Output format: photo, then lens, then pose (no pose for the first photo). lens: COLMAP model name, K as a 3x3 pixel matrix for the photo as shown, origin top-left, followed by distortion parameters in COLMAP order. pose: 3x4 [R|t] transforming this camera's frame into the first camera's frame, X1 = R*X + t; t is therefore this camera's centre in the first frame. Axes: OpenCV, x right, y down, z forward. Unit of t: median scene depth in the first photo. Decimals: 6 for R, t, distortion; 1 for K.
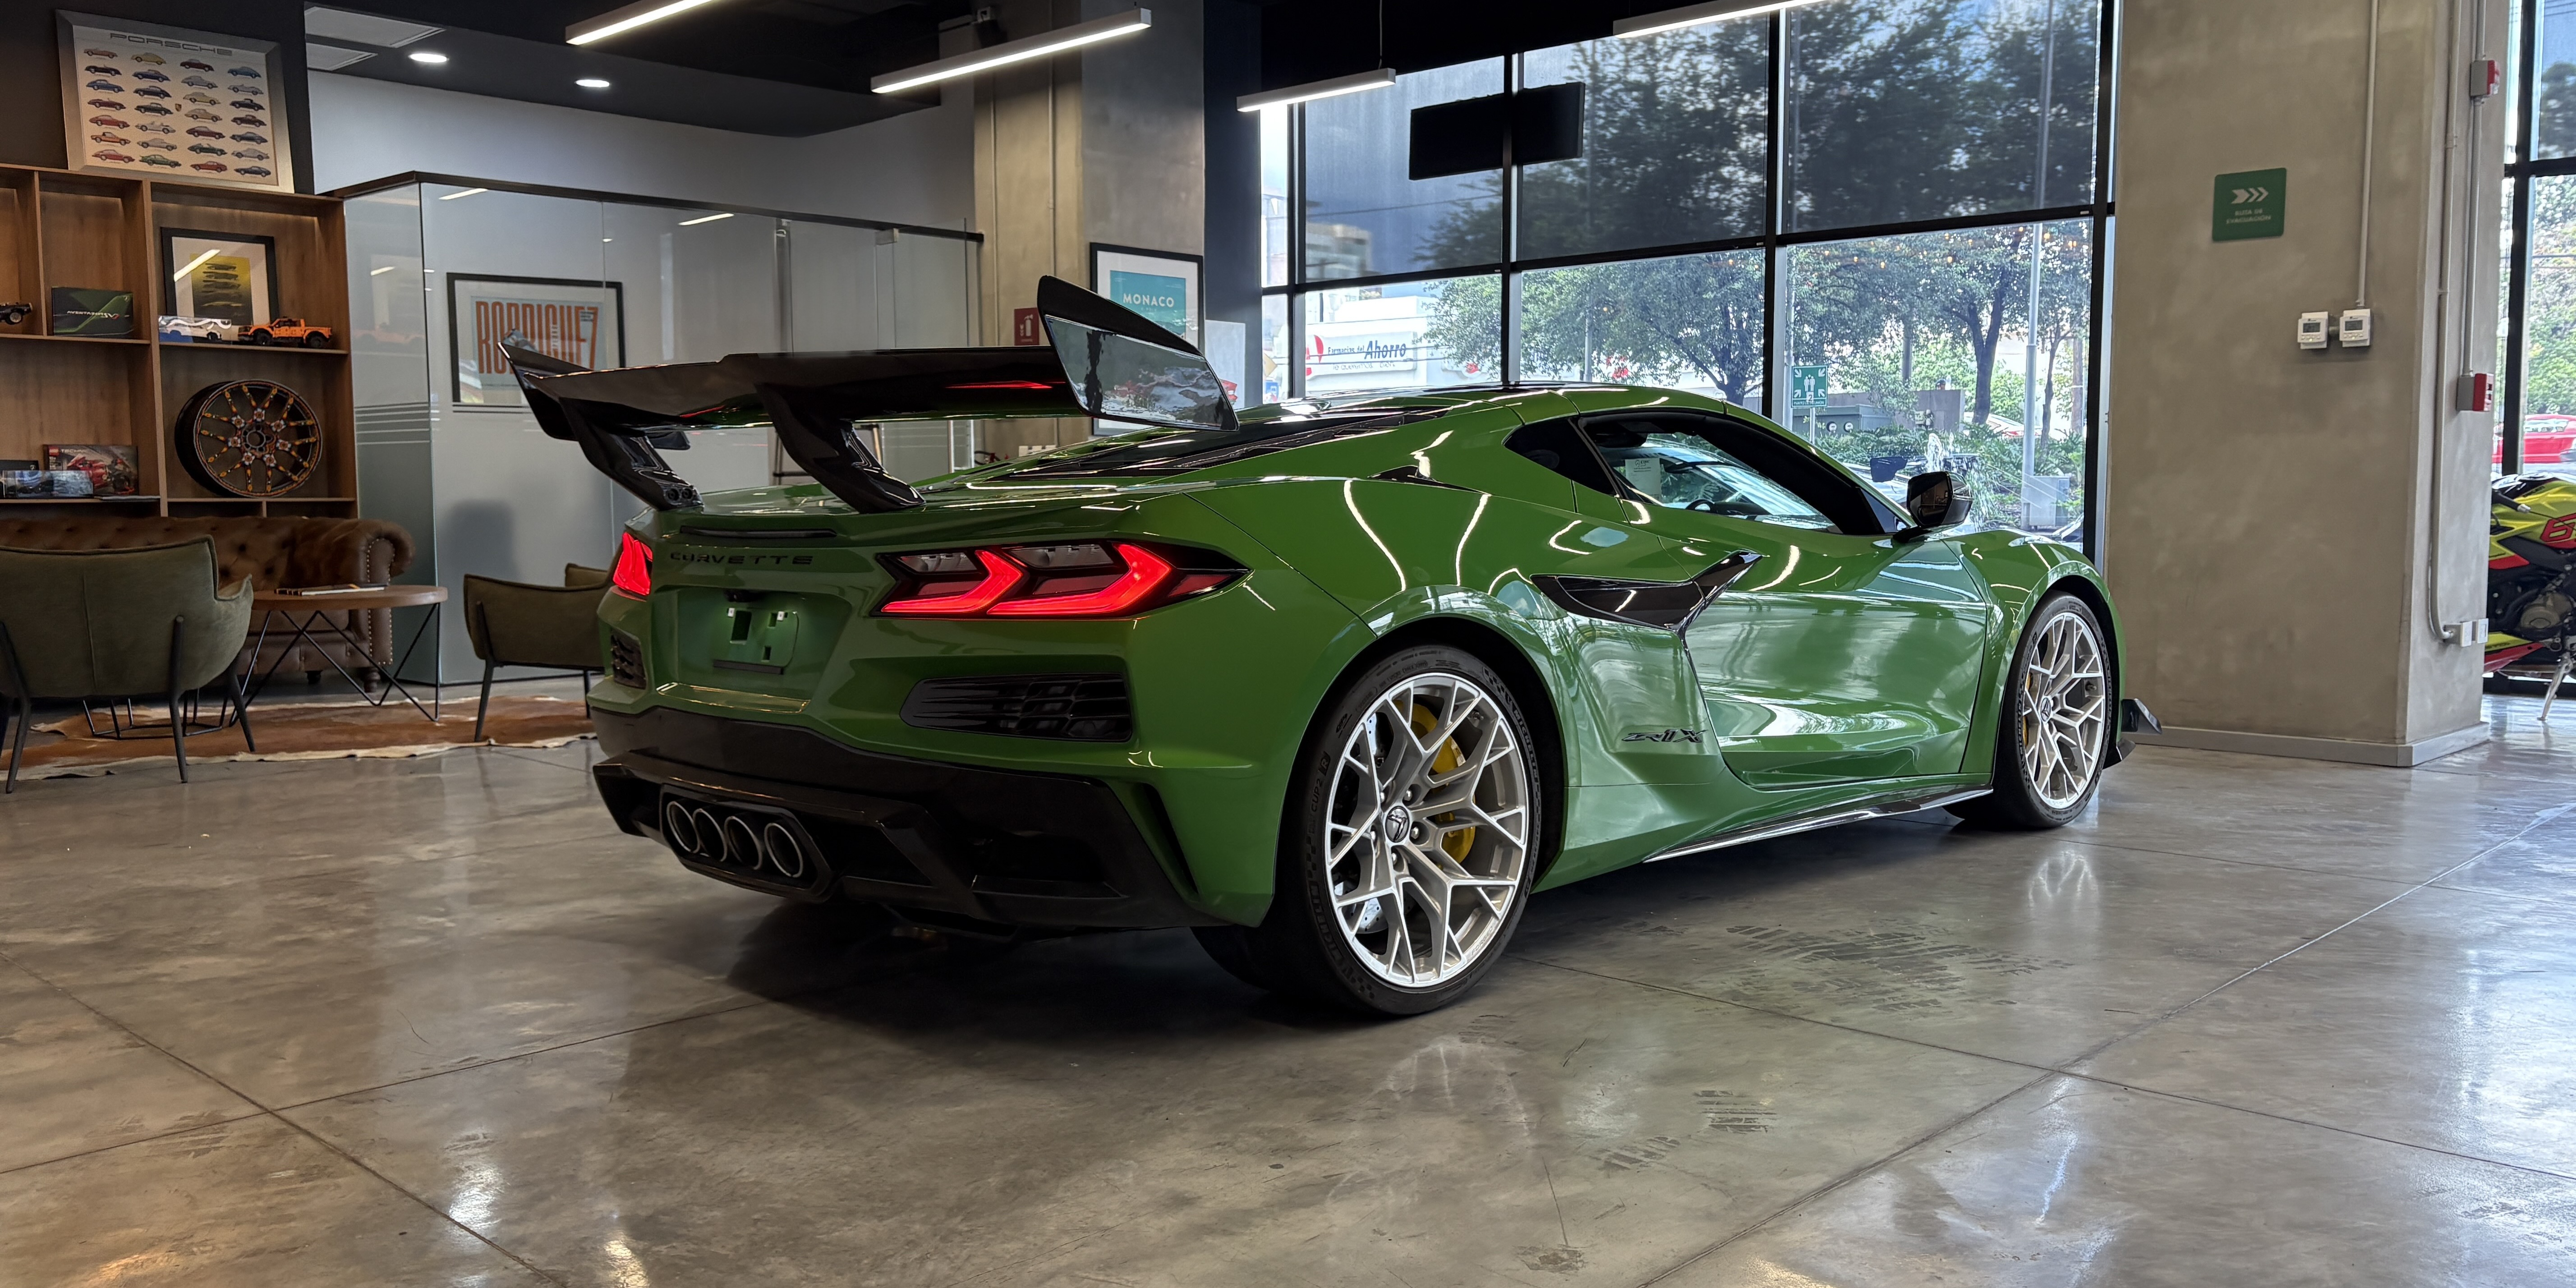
lens RADIAL K [[1937.4, 0, 1269.5], [0, 1937.4, 649.7], [0, 0, 1]] dist [0.003445, 0.001813]
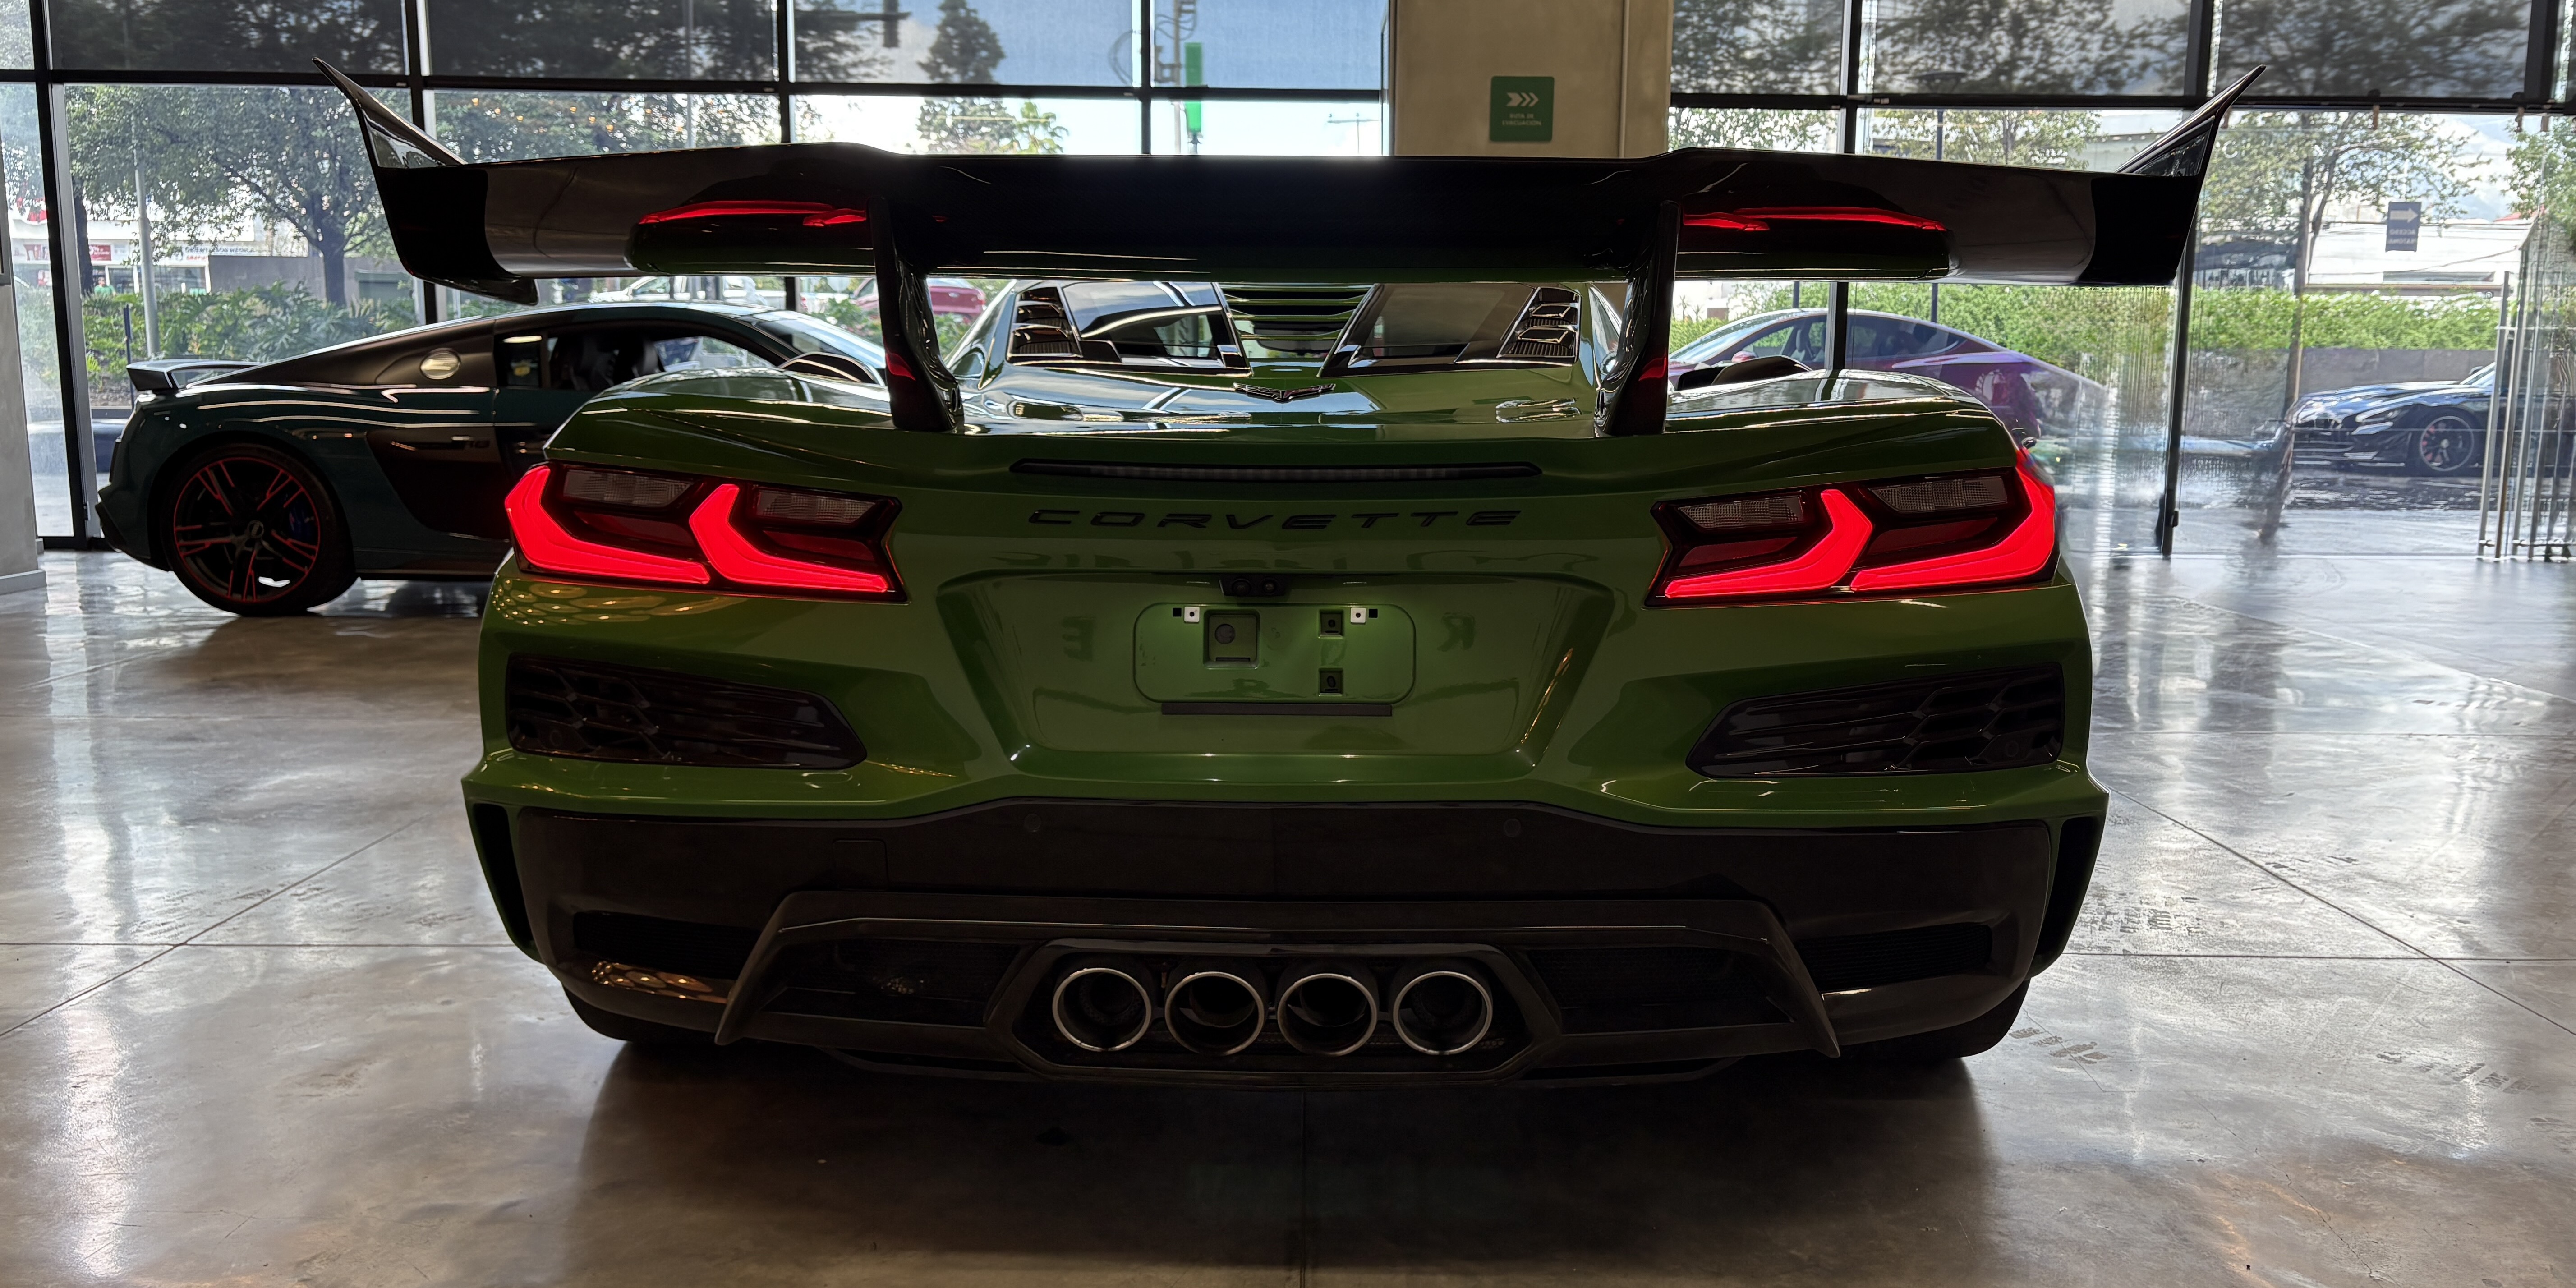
lens RADIAL K [[1937.4, 0, 1269.5], [0, 1937.4, 649.7], [0, 0, 1]] dist [0.003445, 0.001813]
pose [[0.727524, -0.089195, 0.680259, -0.409001], [0.044398, 0.995556, 0.083054, -0.034369], [-0.684644, -0.030222, 0.728251, 0.373186]]
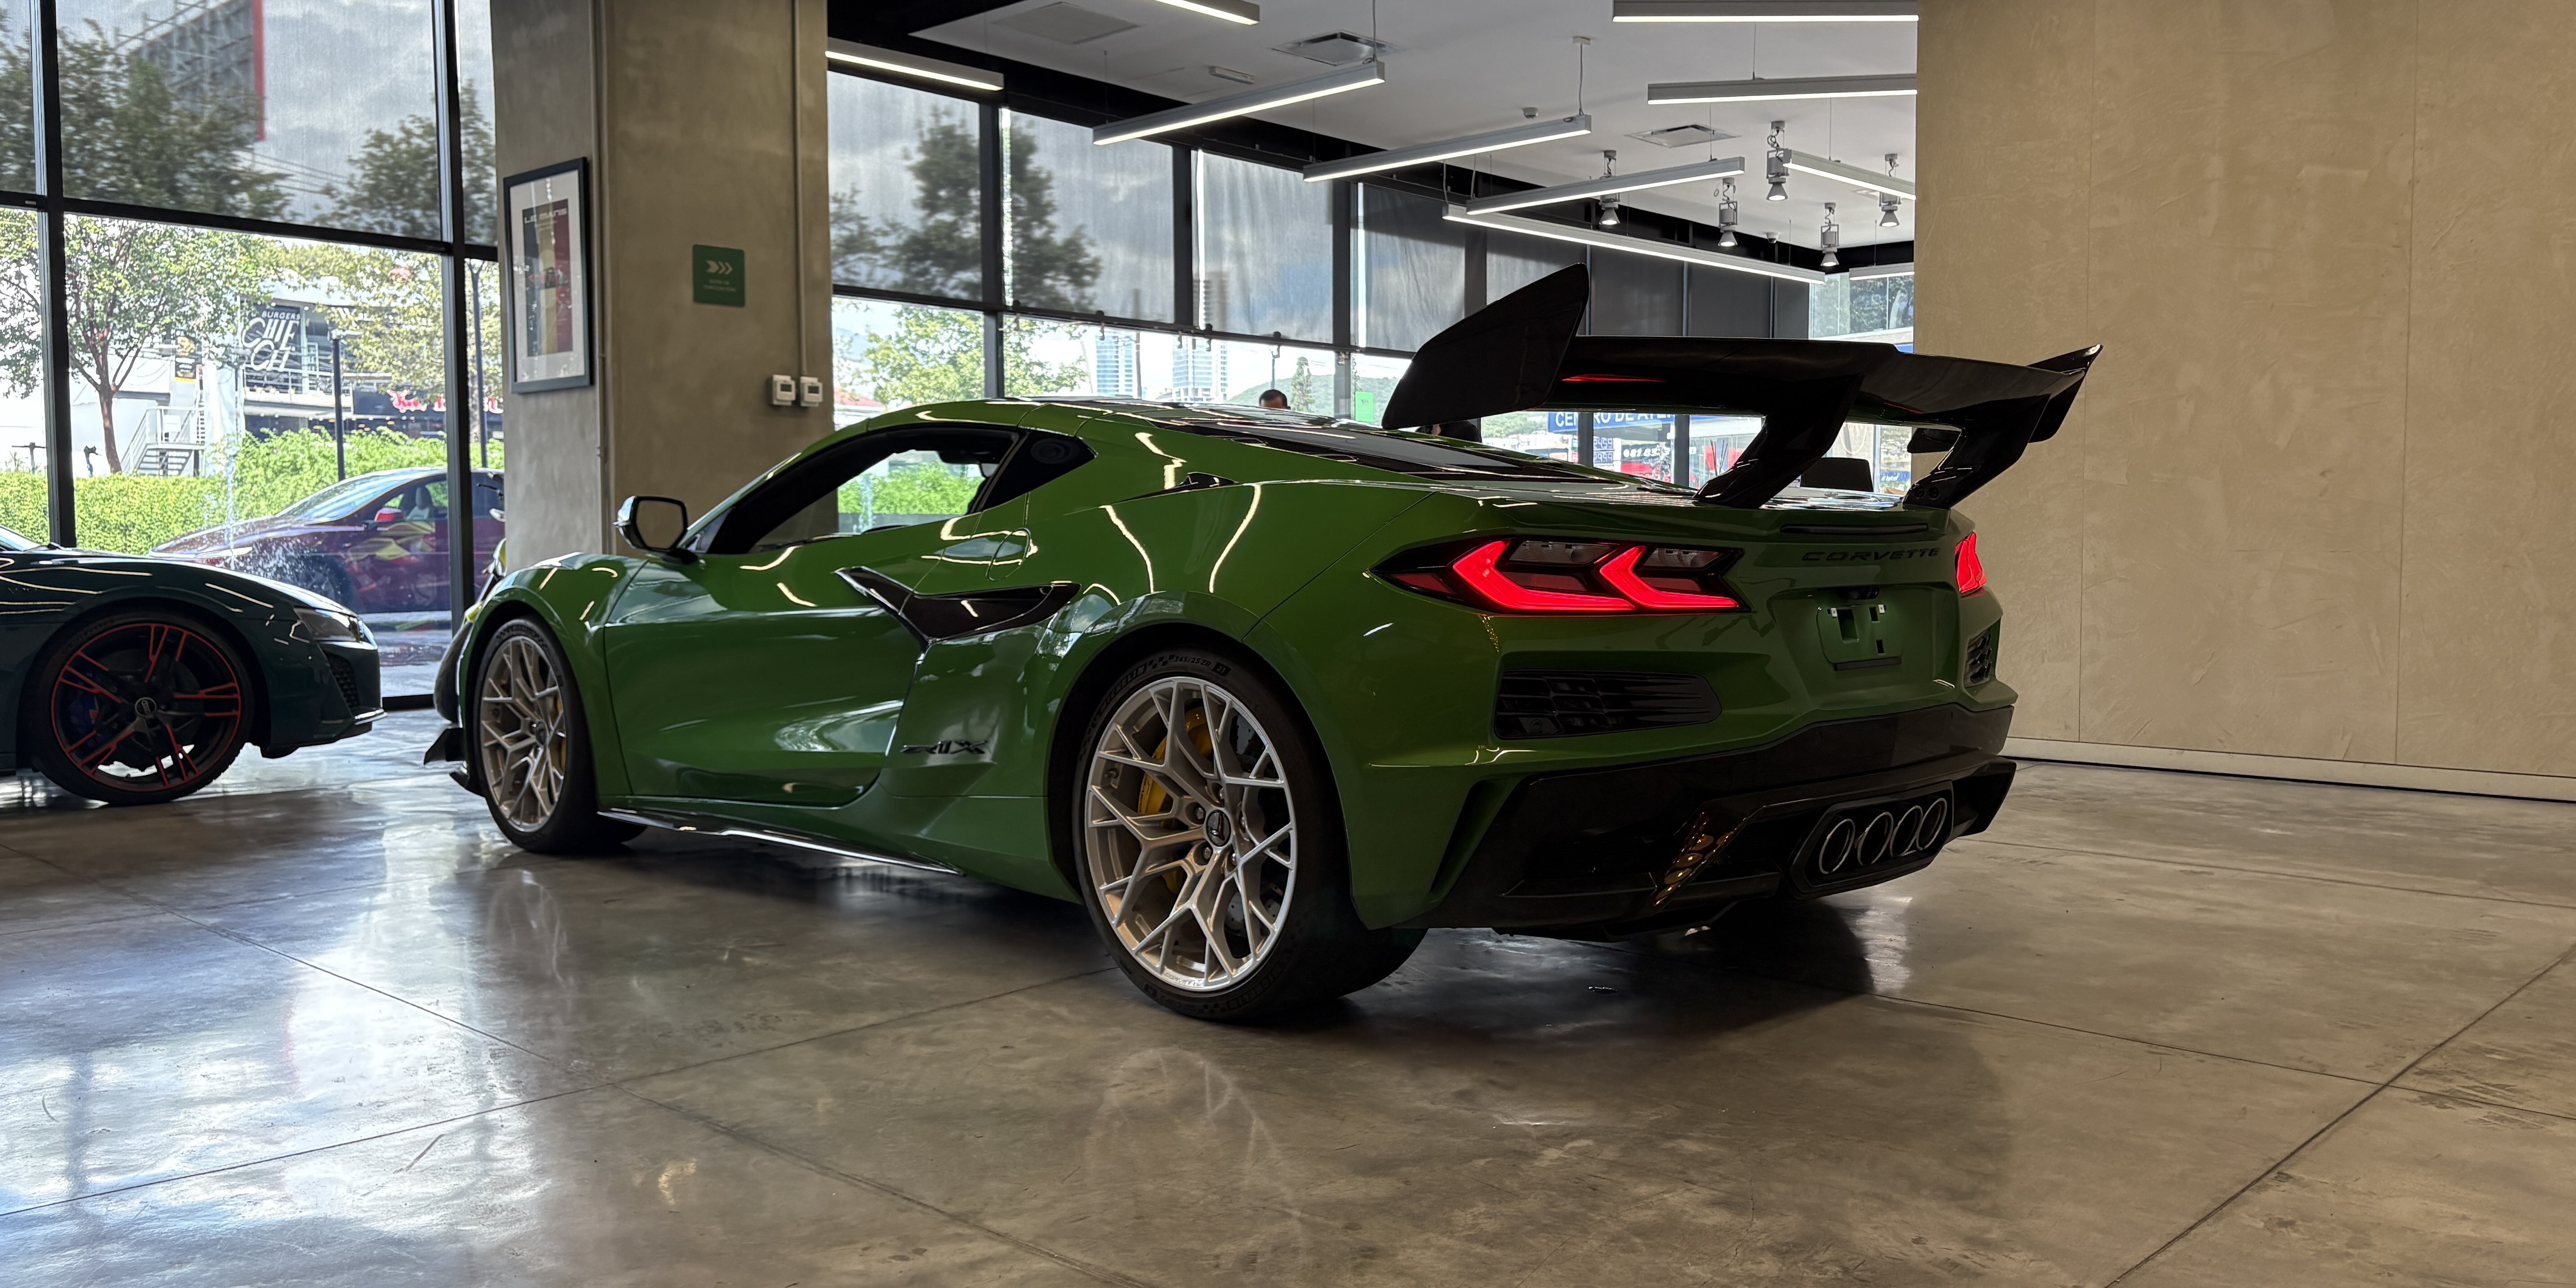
lens RADIAL K [[1937.4, 0, 1269.5], [0, 1937.4, 649.7], [0, 0, 1]] dist [0.003445, 0.001813]
pose [[-0.006997, -0.053068, 0.998566, -0.799369], [0.083100, 0.995106, 0.053467, -0.048434], [-0.996517, 0.083355, -0.002552, 0.825069]]
